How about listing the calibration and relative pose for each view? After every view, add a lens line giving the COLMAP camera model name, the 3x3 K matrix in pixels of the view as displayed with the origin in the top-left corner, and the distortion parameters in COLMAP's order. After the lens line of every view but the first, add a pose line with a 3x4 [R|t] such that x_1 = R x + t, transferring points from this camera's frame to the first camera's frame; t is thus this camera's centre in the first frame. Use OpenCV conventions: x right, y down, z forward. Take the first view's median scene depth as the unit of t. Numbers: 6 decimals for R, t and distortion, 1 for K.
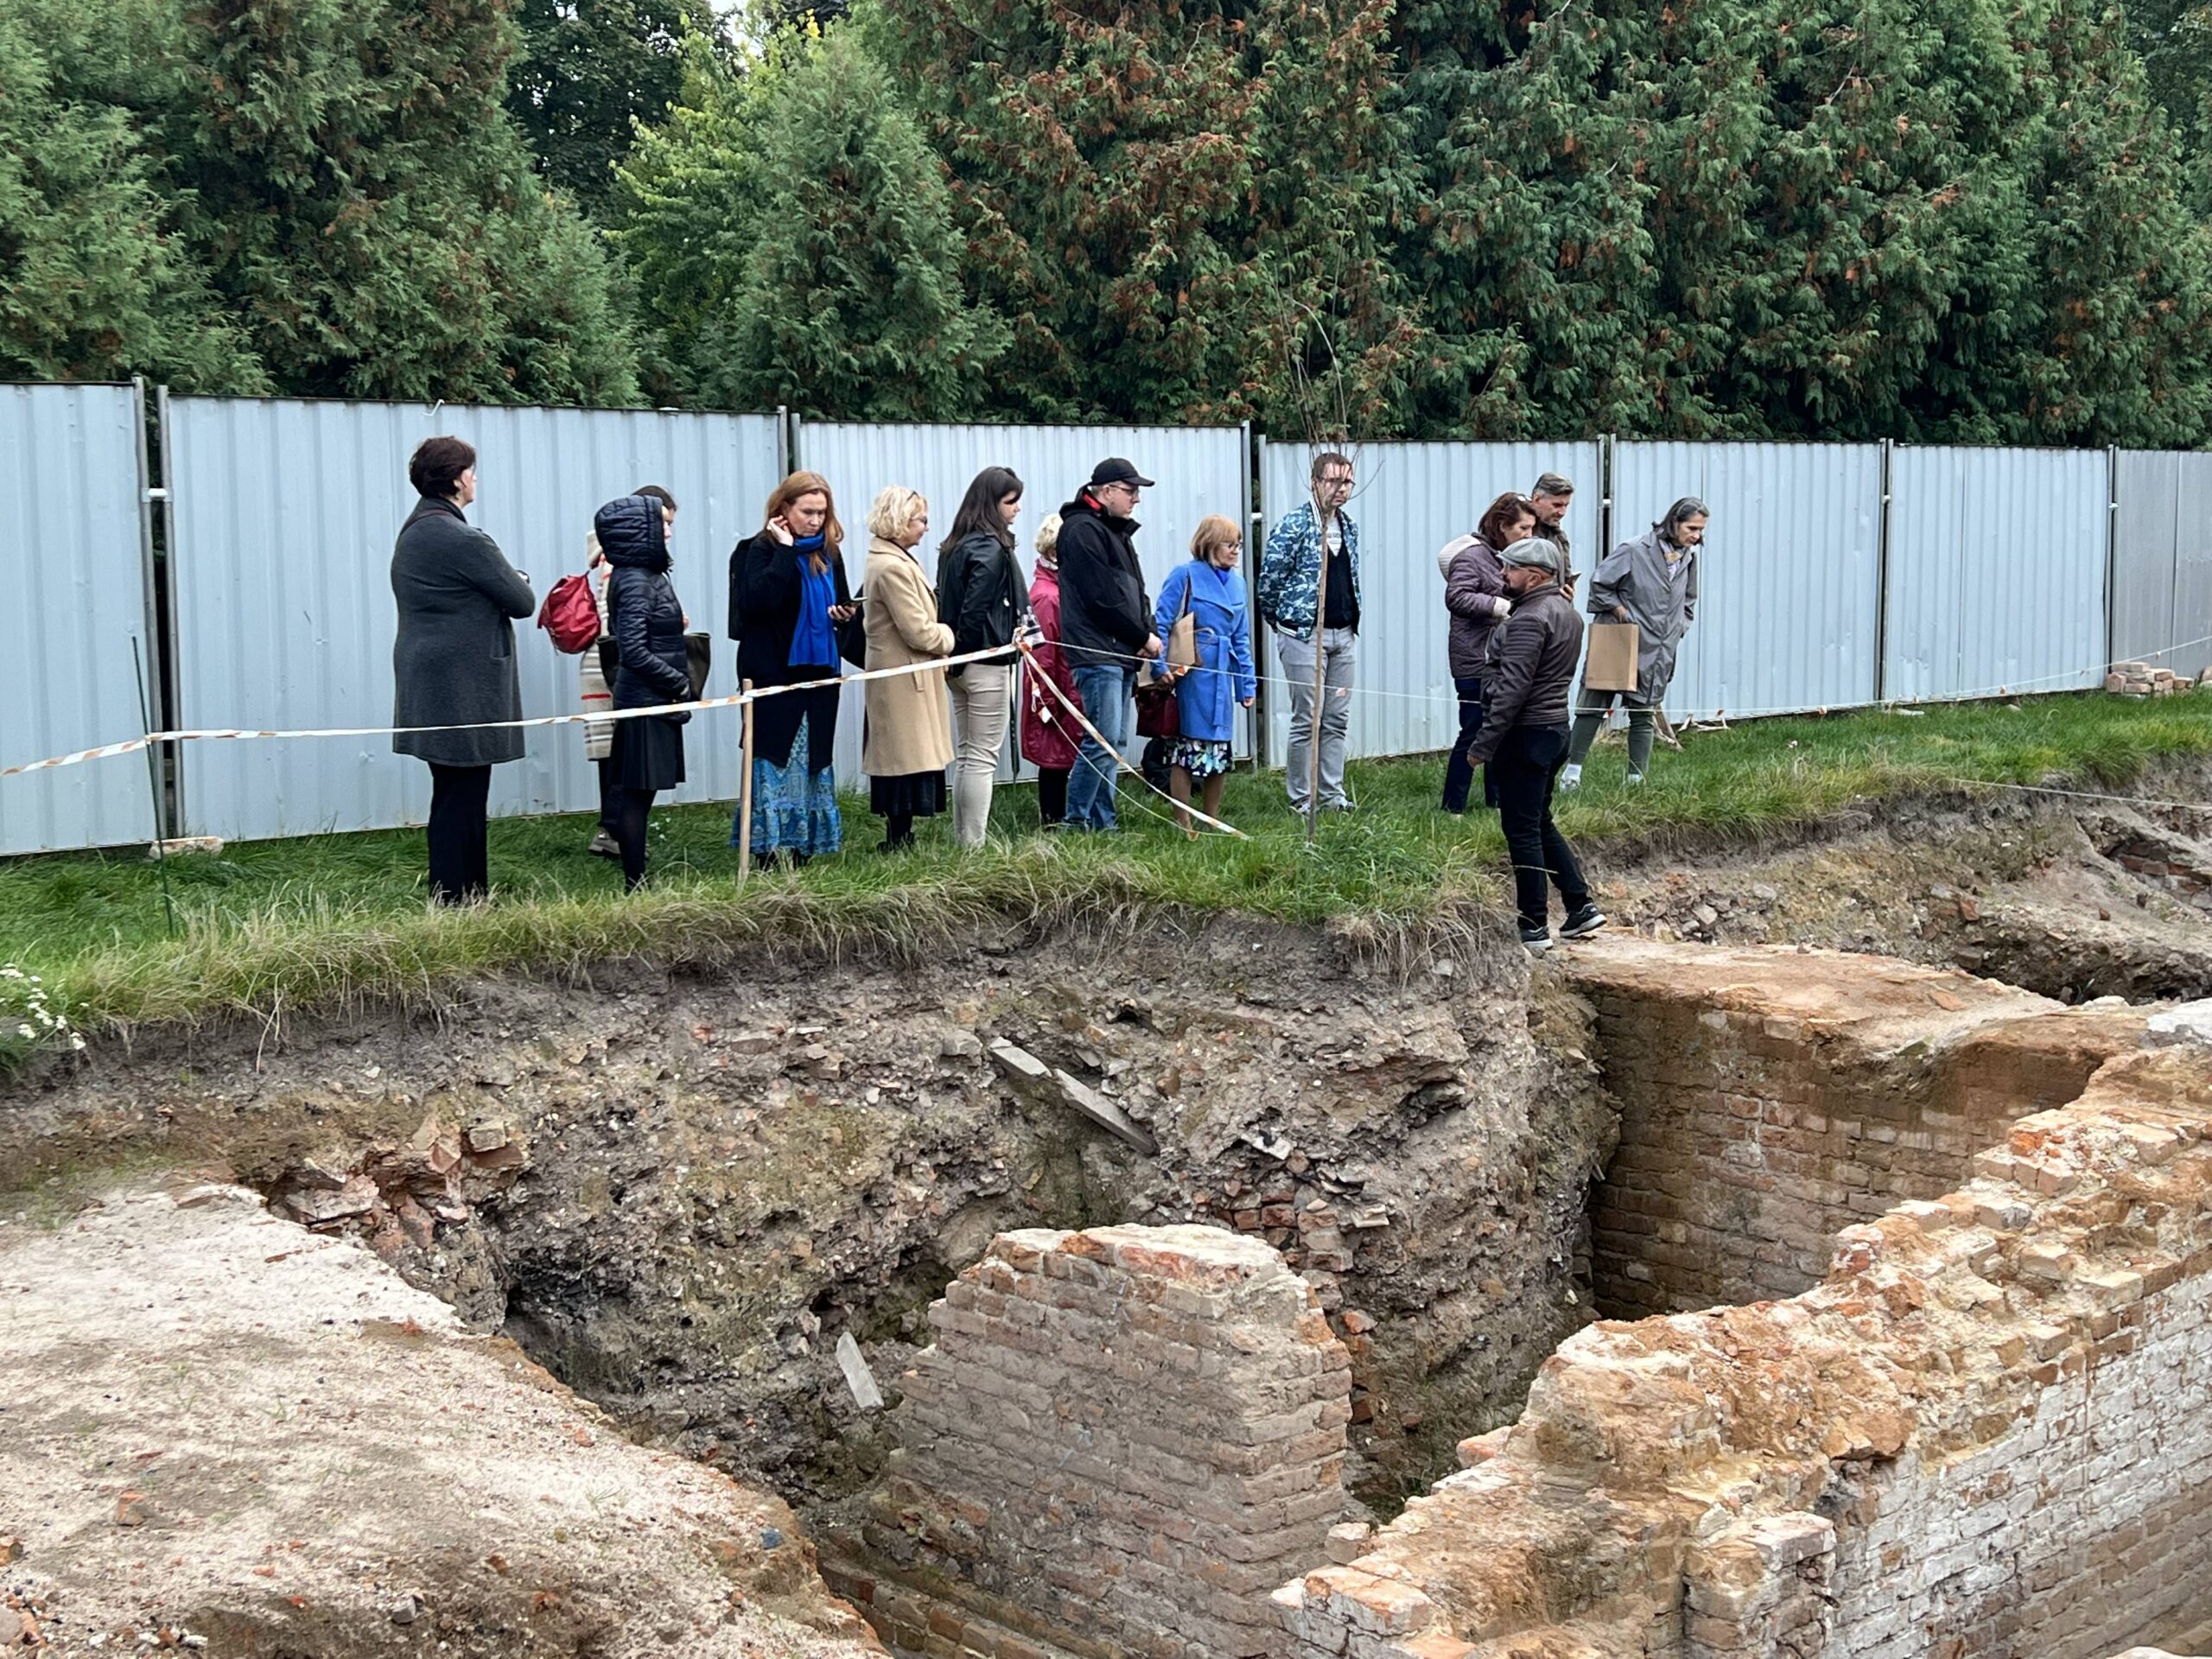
lens RADIAL K [[2941.3, 0, 1088.3], [0, 2941.3, 822.6], [0, 0, 1]] dist [0.223641, -0.847641]
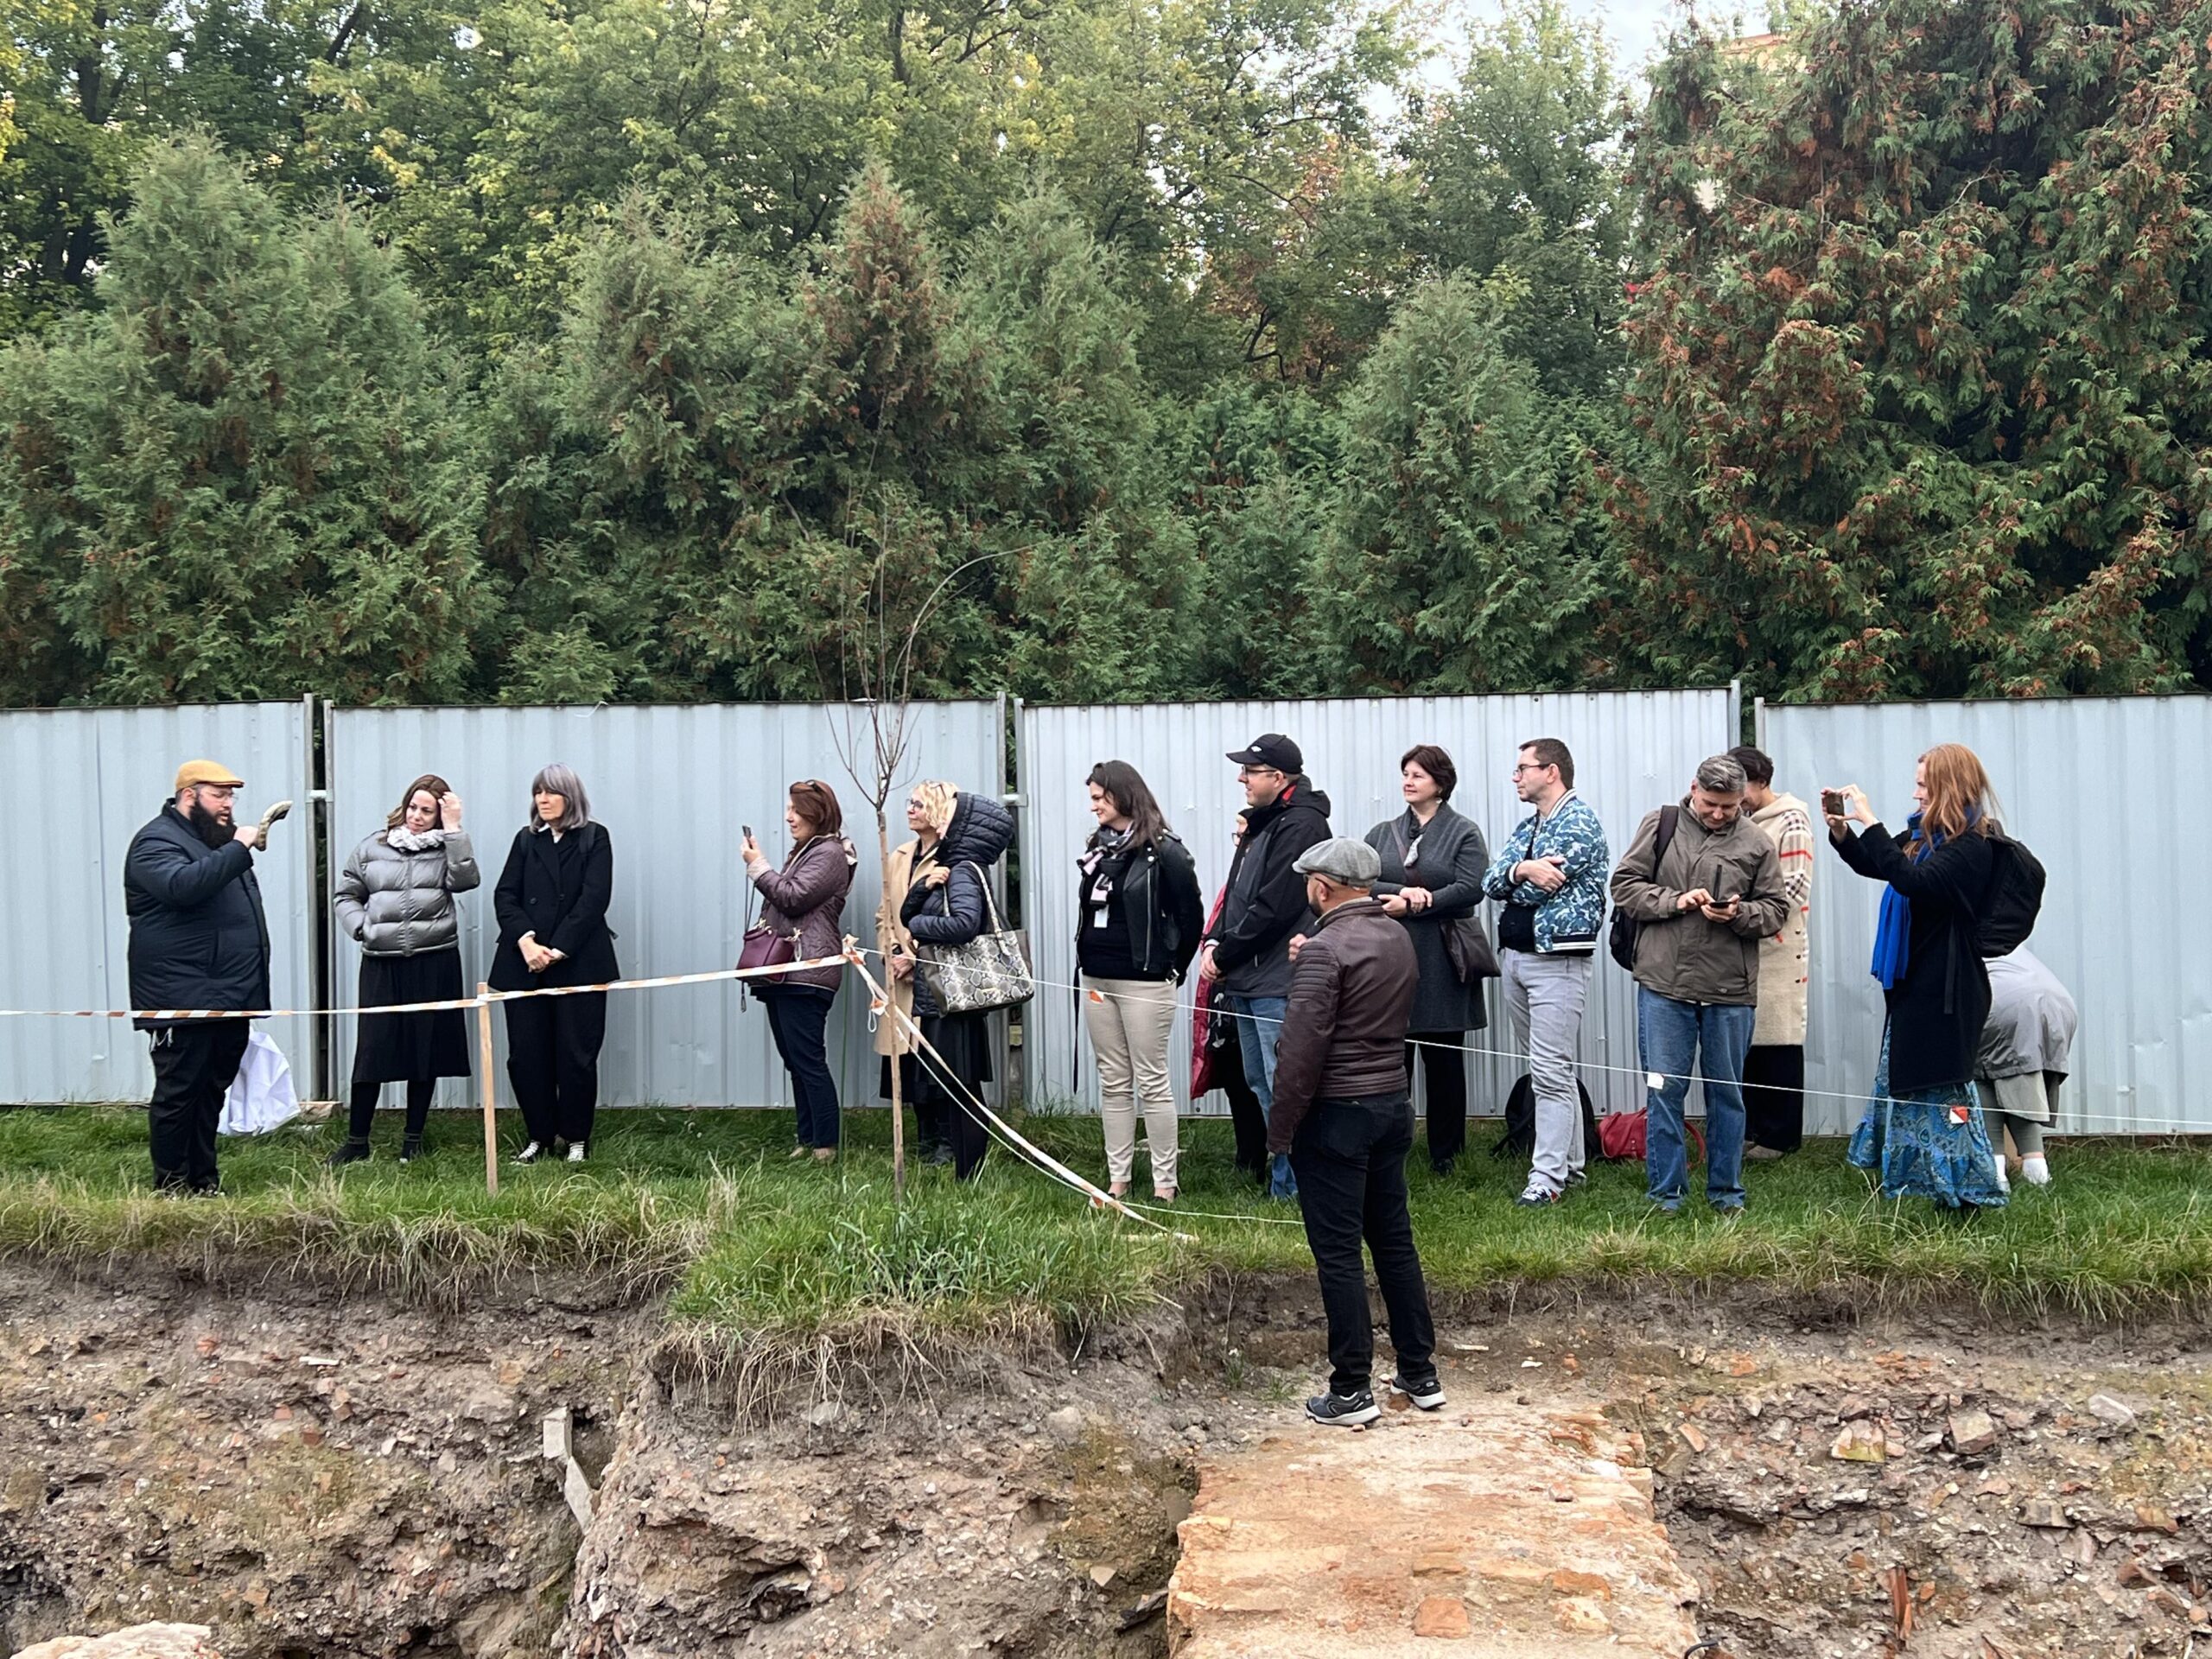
lens RADIAL K [[2655.1, 0, 1085.7], [0, 2655.1, 836.6], [0, 0, 1]] dist [0.139257, -0.337833]
pose [[0.632289, 0.007259, -0.774699, 0.688771], [-0.073574, 0.995999, -0.050716, -0.067196], [0.771232, 0.089065, 0.630293, 0.612209]]
